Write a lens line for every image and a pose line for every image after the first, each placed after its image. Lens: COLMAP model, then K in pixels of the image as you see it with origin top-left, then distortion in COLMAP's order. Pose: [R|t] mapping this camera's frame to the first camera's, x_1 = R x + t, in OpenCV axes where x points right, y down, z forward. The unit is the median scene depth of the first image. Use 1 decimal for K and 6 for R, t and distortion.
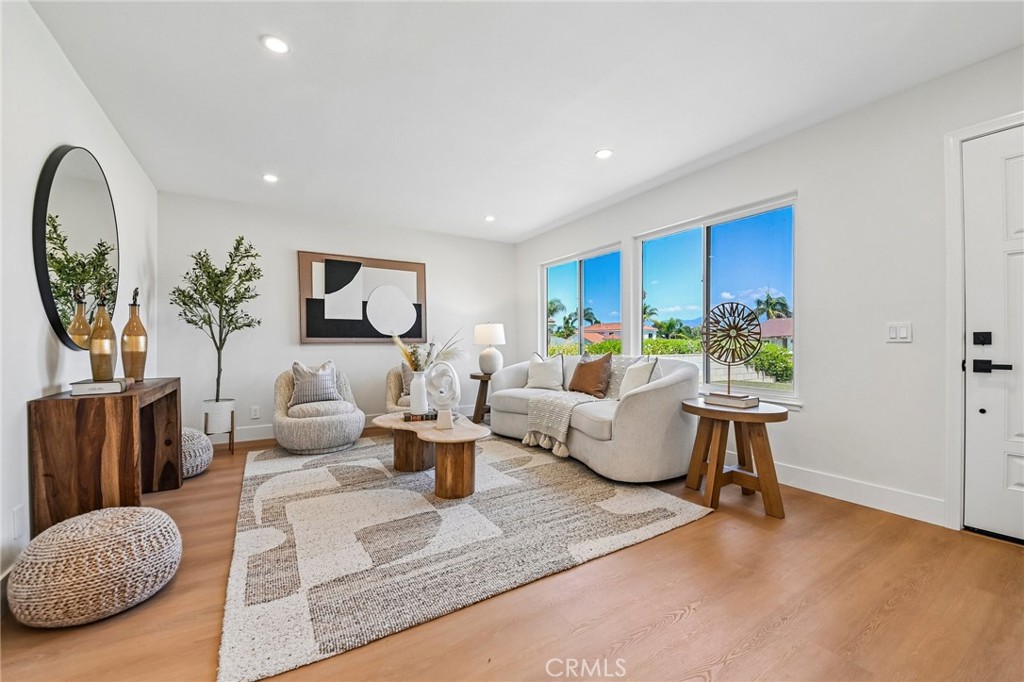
lens RADIAL K [[403.7, 0, 524.2], [0, 403.7, 344.2], [0, 0, 1]] dist [0.028485, -0.030773]
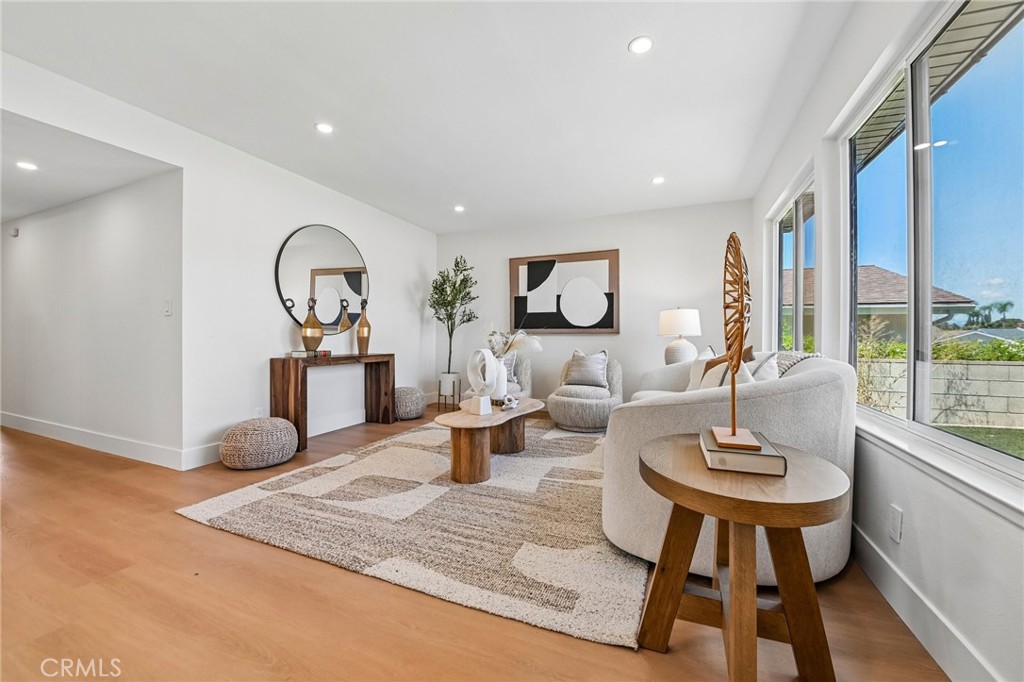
lens RADIAL K [[396.0, 0, 514.9], [0, 396.0, 339.2], [0, 0, 1]] dist [0.047410, -0.037783]
pose [[0.570357, 0.009221, -0.821345, 0.642158], [-0.009713, 0.999943, 0.004481, 0.013044], [0.821339, 0.005422, 0.570414, 0.473631]]
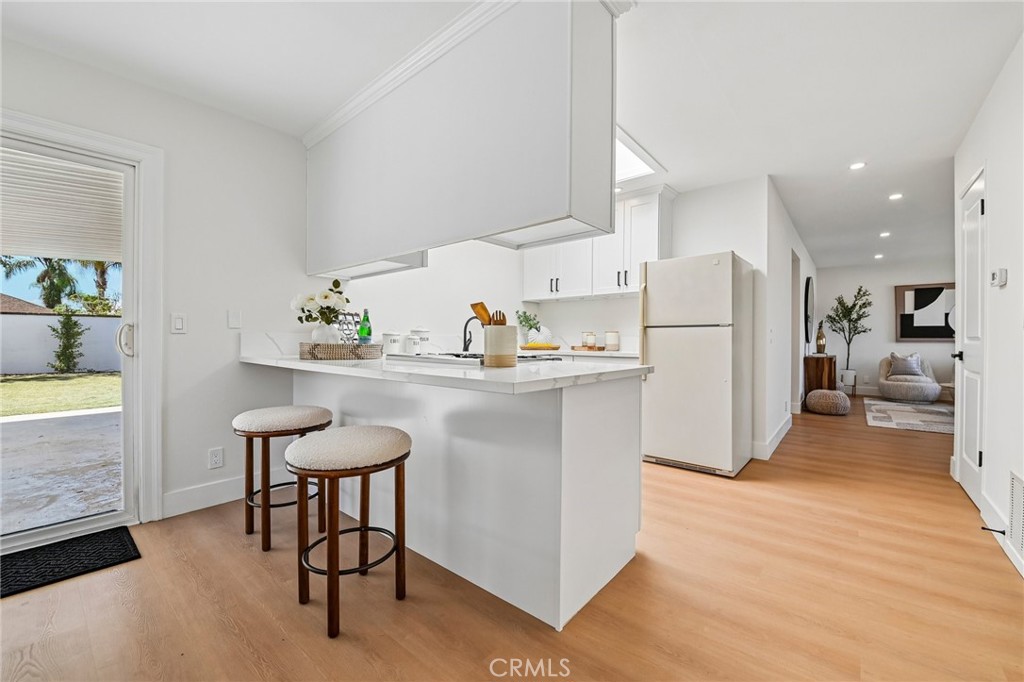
lens RADIAL K [[405.0, 0, 523.0], [0, 405.0, 339.0], [0, 0, 1]] dist [-0.001880, -0.007336]
pose [[0.308793, 0.007354, -0.951101, 0.791179], [-0.010416, 0.999936, 0.004350, -0.004882], [0.951072, 0.008564, 0.308850, -1.398655]]
